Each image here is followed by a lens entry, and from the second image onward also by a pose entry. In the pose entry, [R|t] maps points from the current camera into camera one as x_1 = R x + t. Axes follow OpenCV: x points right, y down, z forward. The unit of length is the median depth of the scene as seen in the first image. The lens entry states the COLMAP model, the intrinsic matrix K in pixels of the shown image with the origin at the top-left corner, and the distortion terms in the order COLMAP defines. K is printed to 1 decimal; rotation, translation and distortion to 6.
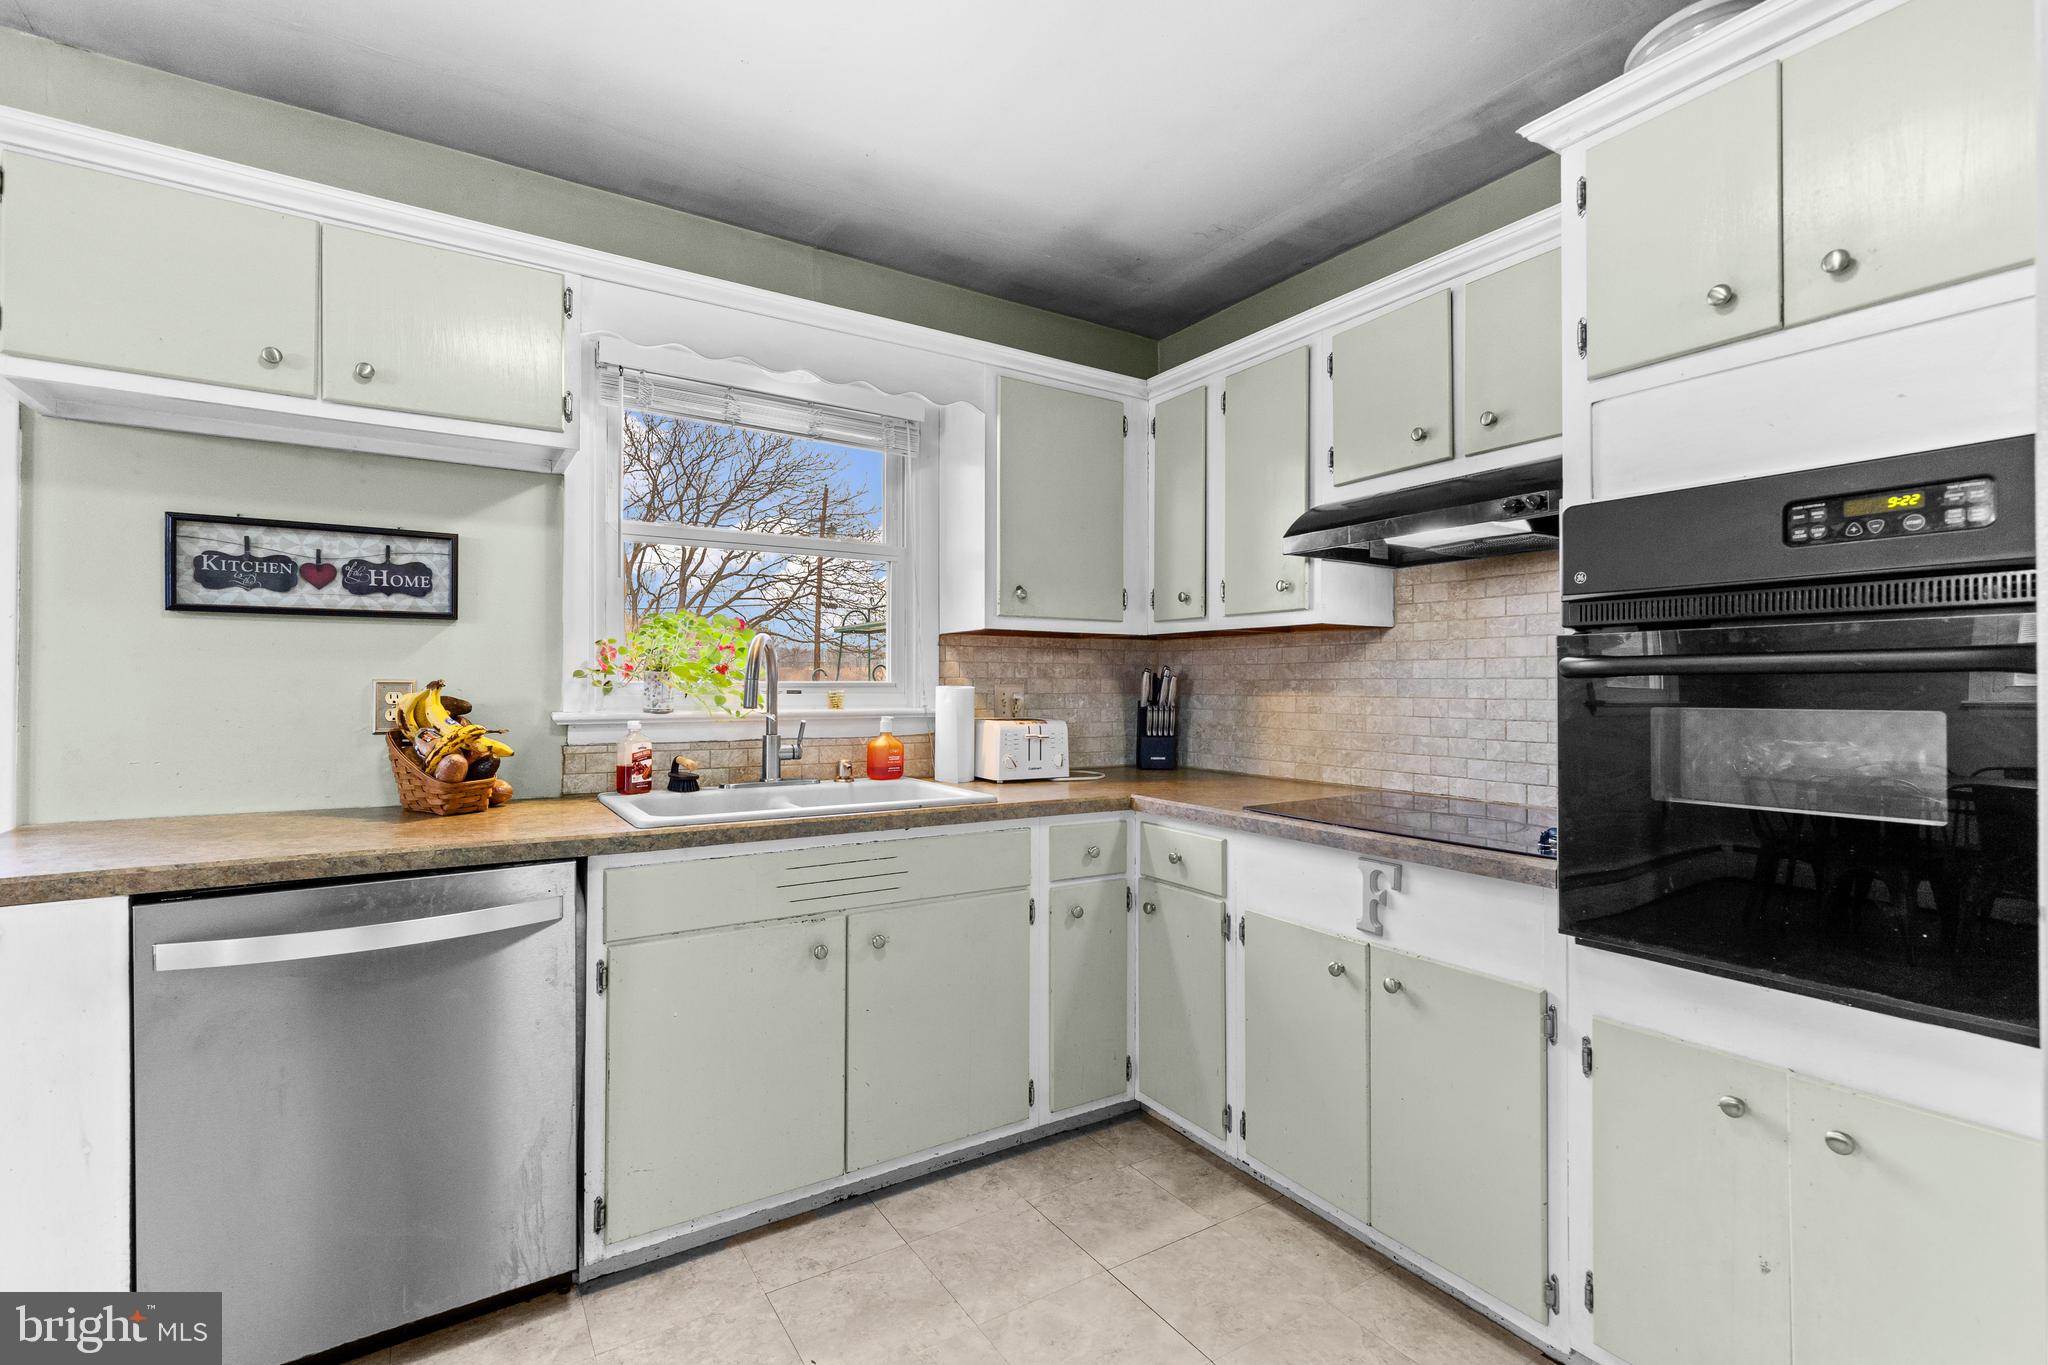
lens RADIAL K [[927.8, 0, 1032.7], [0, 927.8, 680.4], [0, 0, 1]] dist [0.008273, -0.001023]
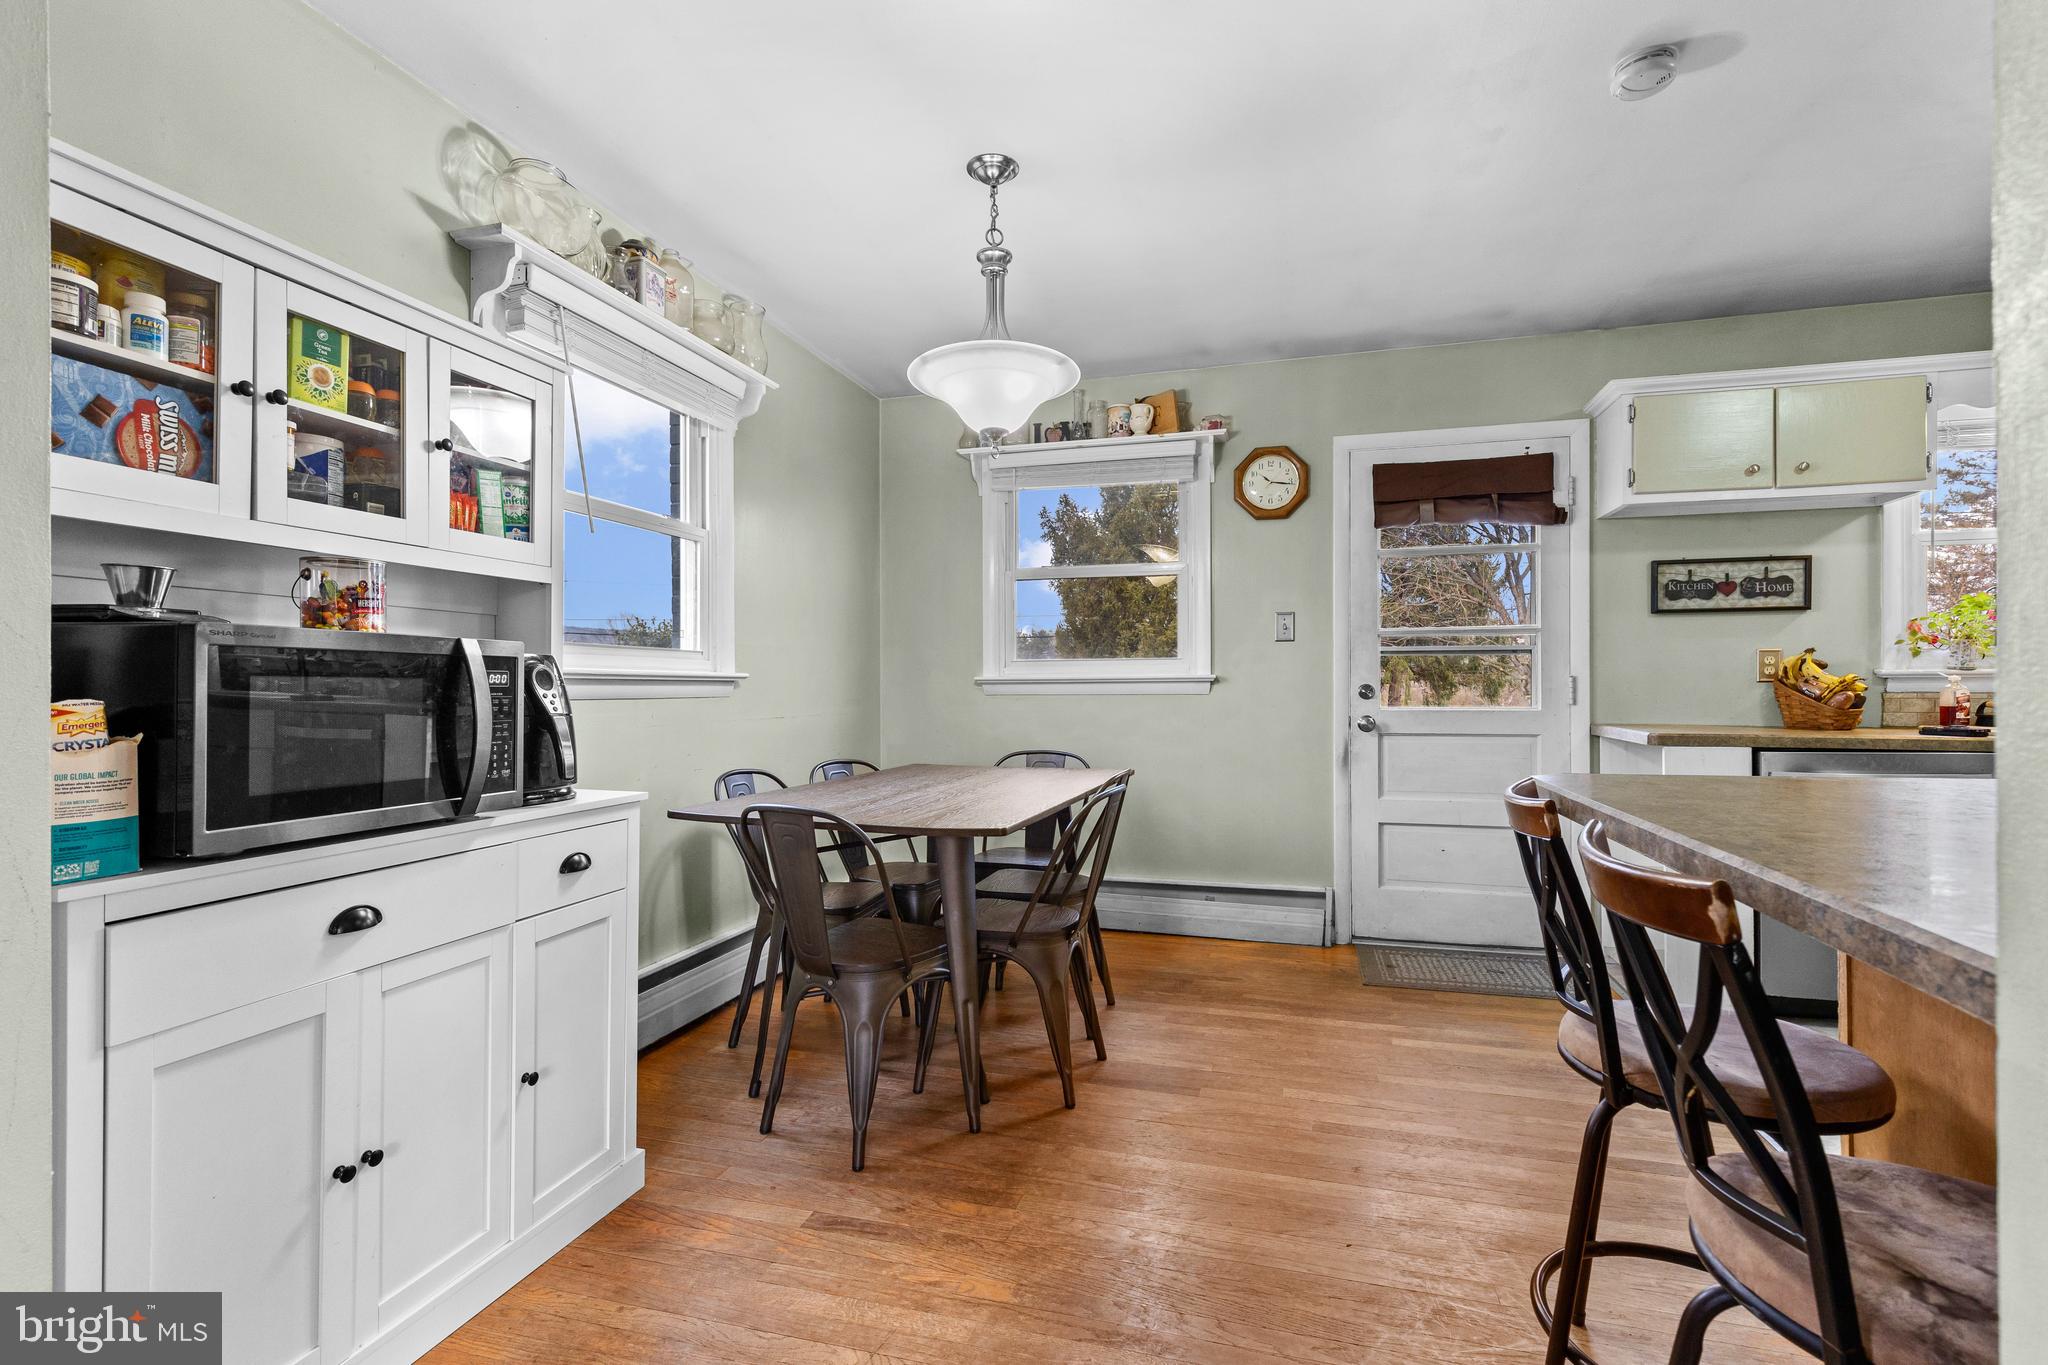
lens RADIAL K [[927.8, 0, 1043.3], [0, 927.8, 689.6], [0, 0, 1]] dist [0.008273, -0.001023]
pose [[0.664474, -0.002595, -0.747307, -0.294879], [0.009303, 0.999945, 0.004799, 0.048266], [0.747254, -0.010141, 0.664461, -0.980553]]
